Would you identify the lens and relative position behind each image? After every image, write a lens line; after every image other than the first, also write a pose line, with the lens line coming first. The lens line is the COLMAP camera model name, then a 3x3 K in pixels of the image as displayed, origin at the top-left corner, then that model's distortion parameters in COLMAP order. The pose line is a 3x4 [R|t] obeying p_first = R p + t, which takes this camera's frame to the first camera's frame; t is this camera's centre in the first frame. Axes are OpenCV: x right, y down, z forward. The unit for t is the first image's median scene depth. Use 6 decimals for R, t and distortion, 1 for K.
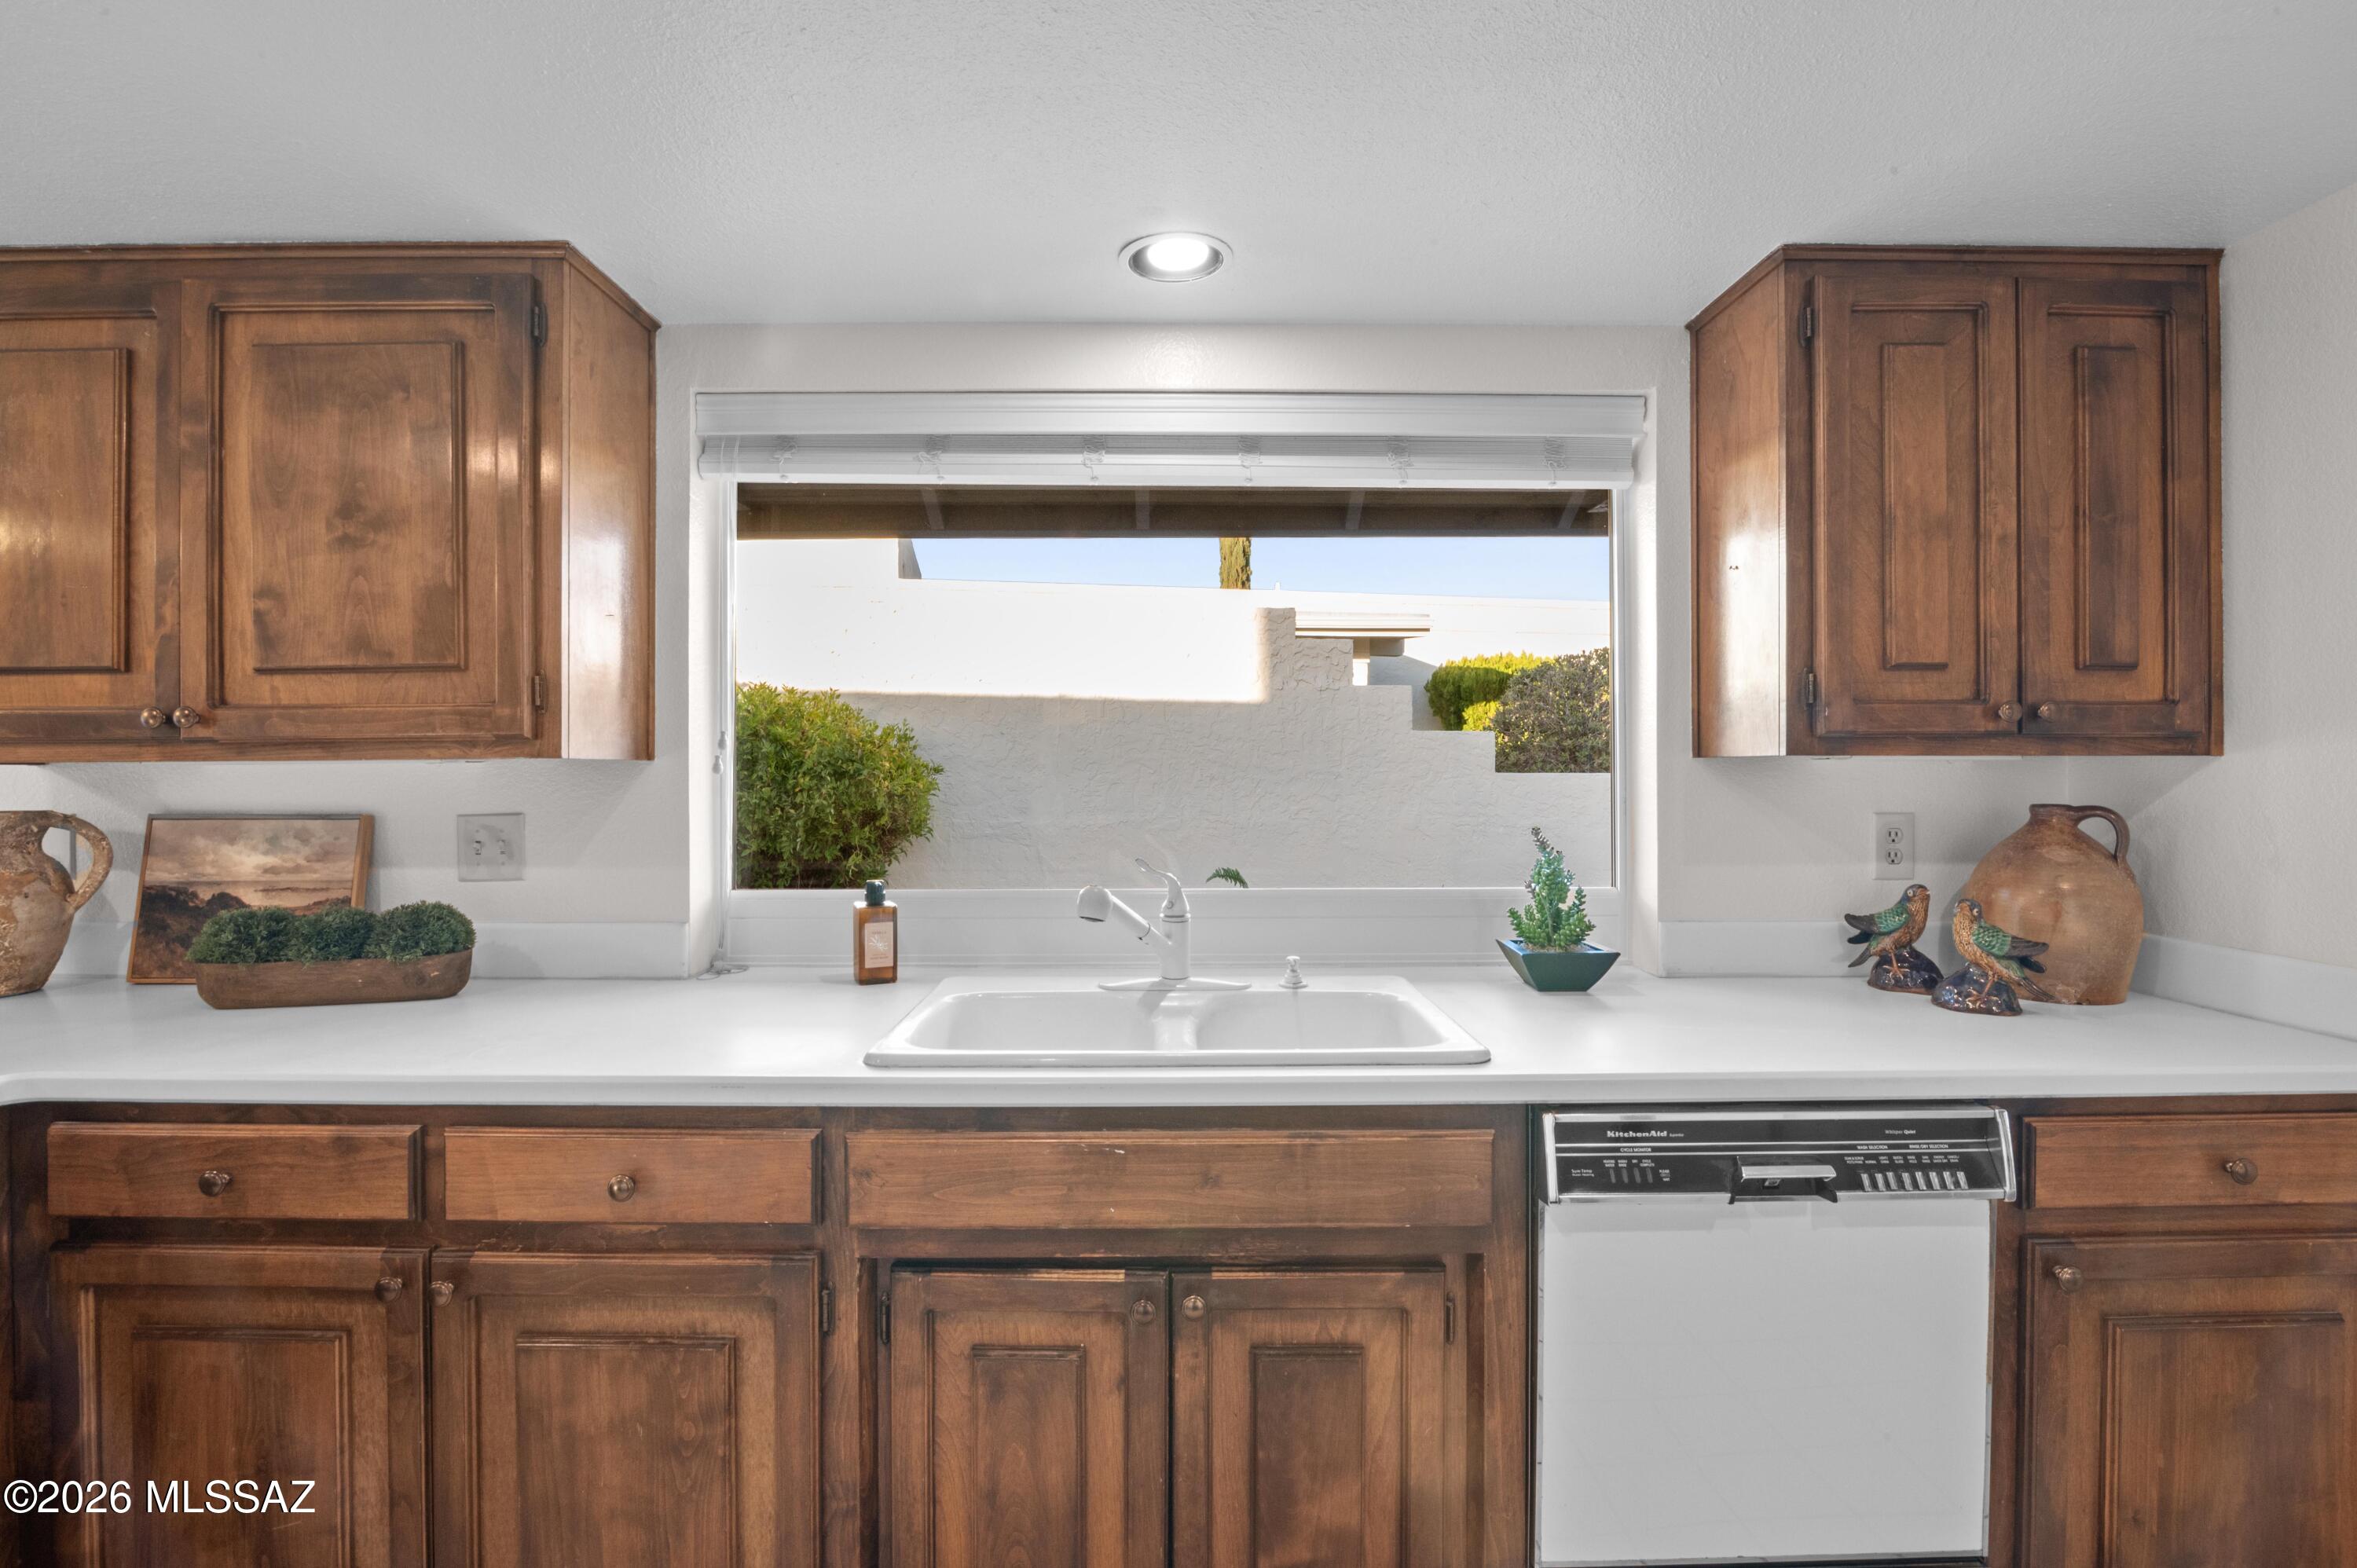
lens RADIAL K [[1077.7, 0, 1178.5], [0, 1077.7, 772.7], [0, 0, 1]] dist [-0.020408, -0.000182]
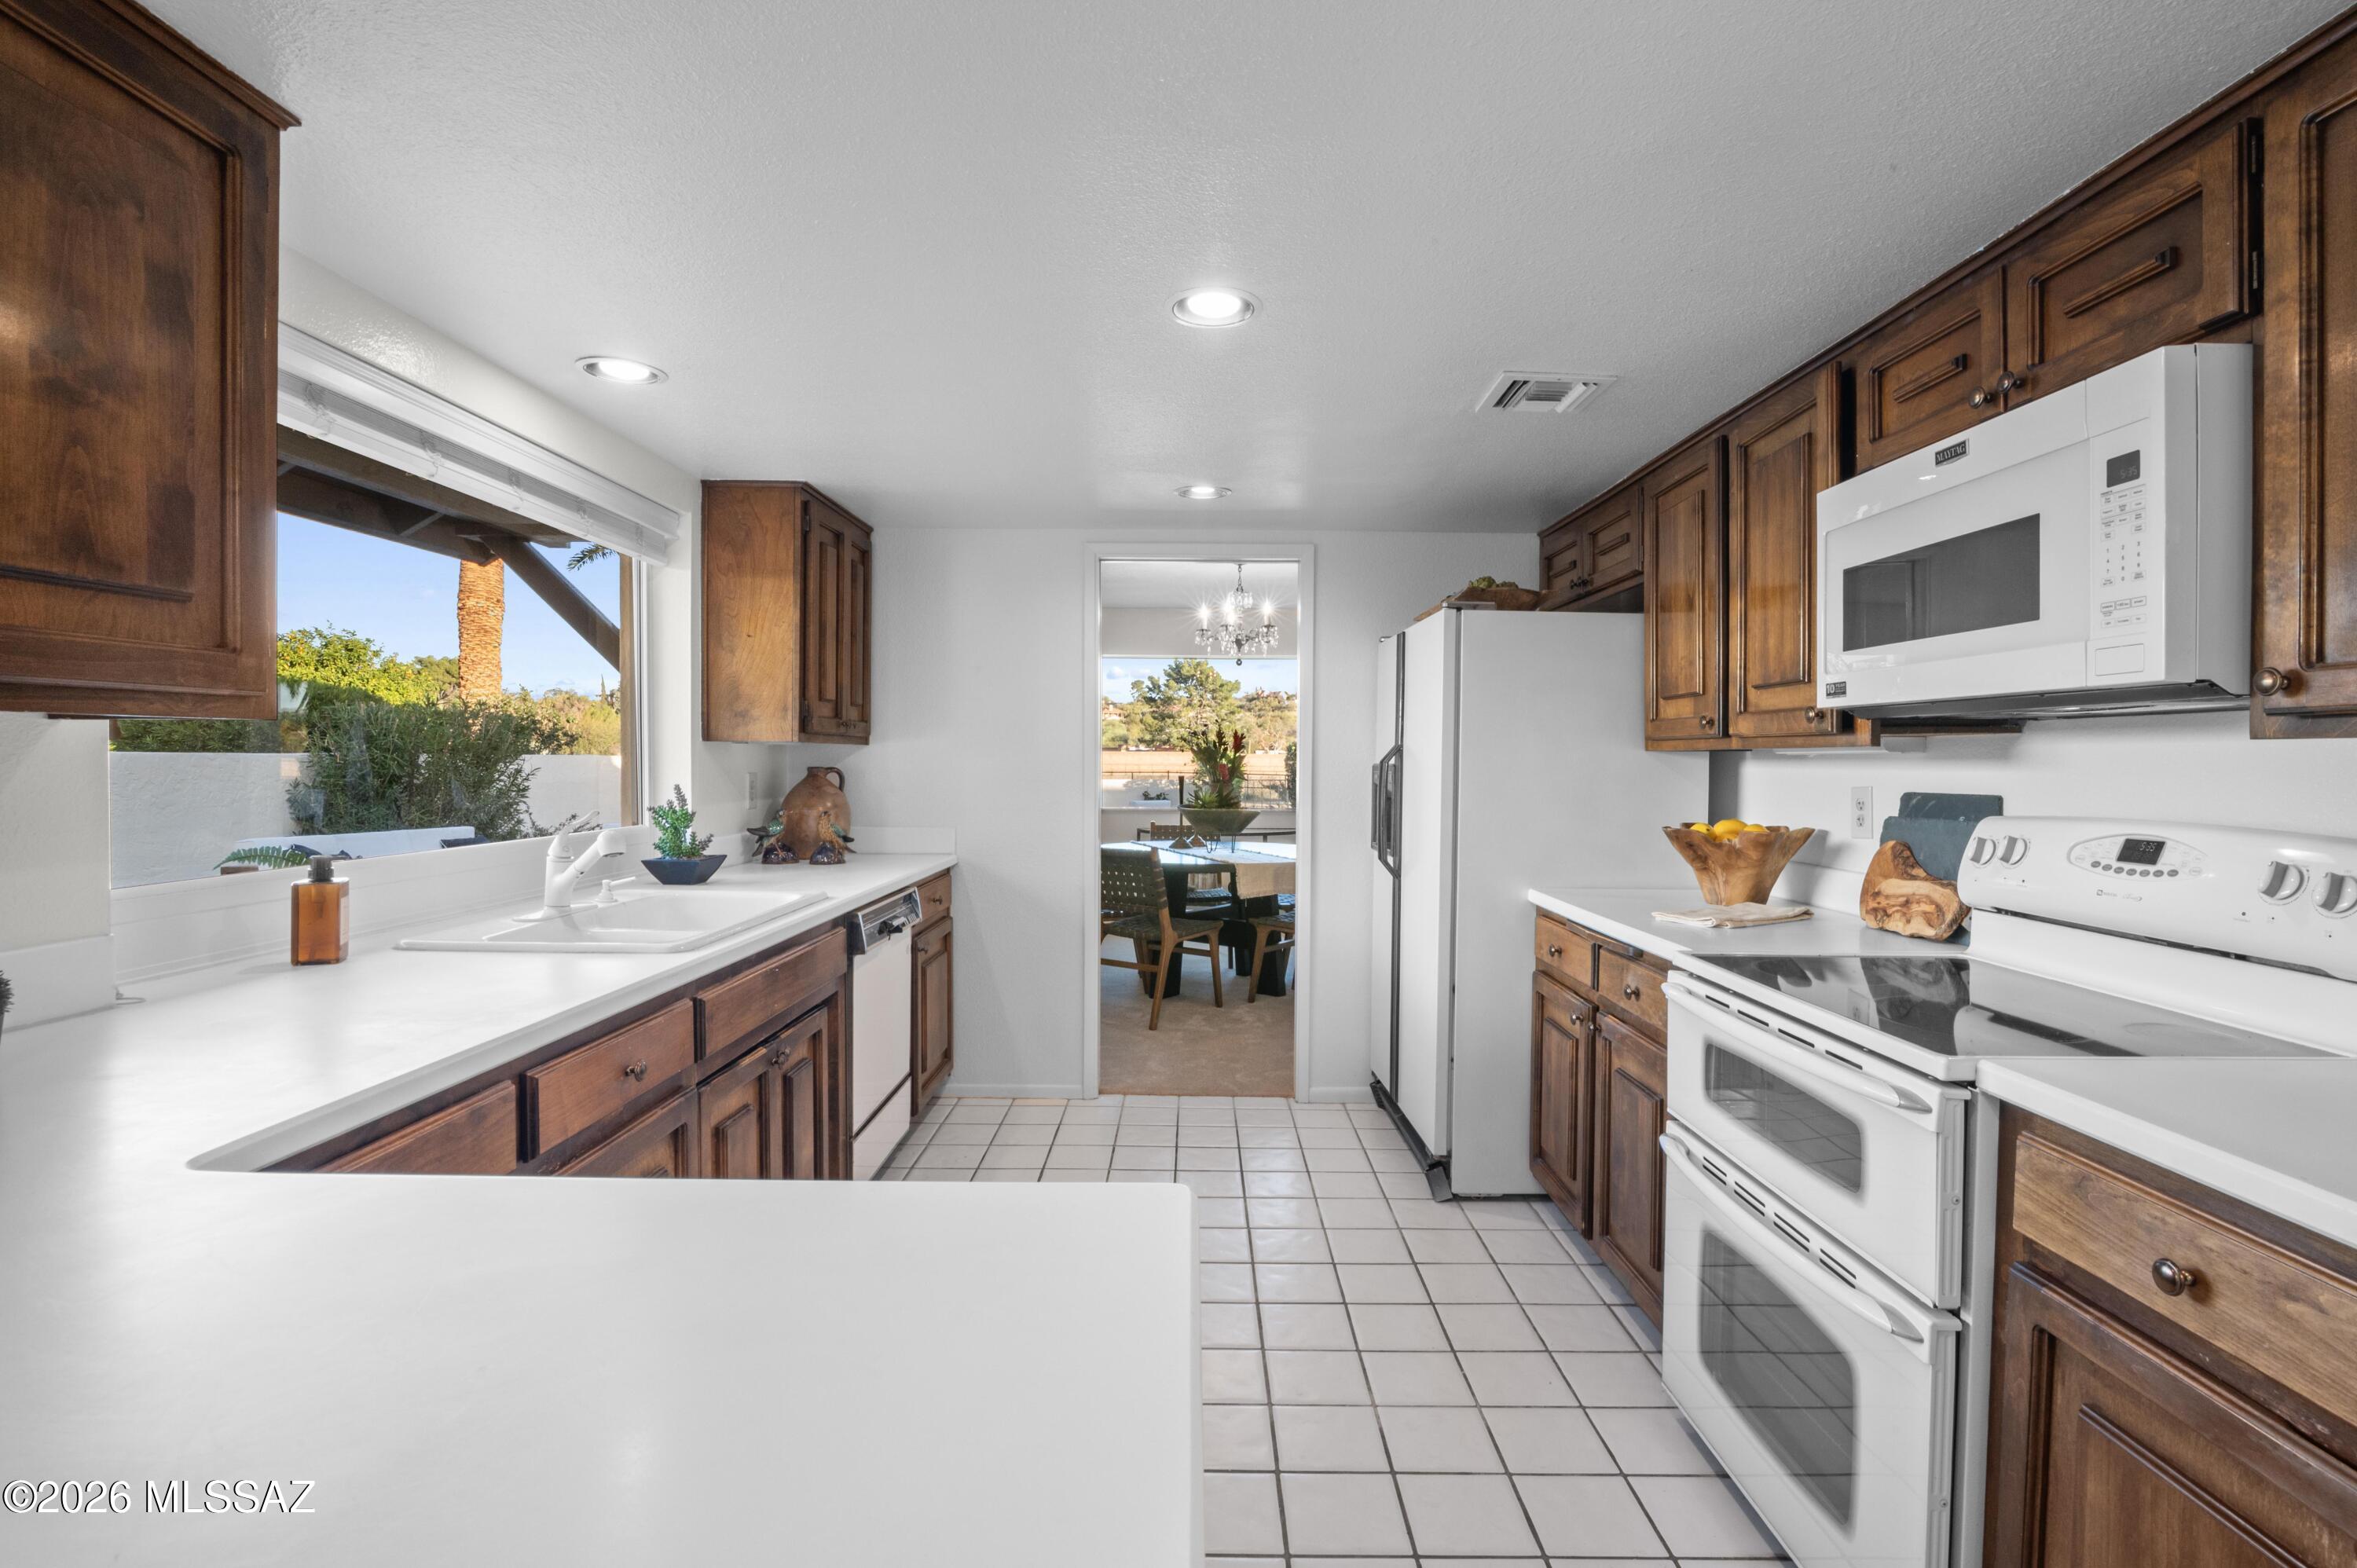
lens RADIAL K [[1077.7, 0, 1179.3], [0, 1077.7, 776.1], [0, 0, 1]] dist [-0.020408, -0.000182]
pose [[0.026135, -0.014819, 0.999549, -1.431011], [-0.003147, 0.999884, 0.014907, 0.016430], [-0.999653, -0.003536, 0.026085, 0.266758]]
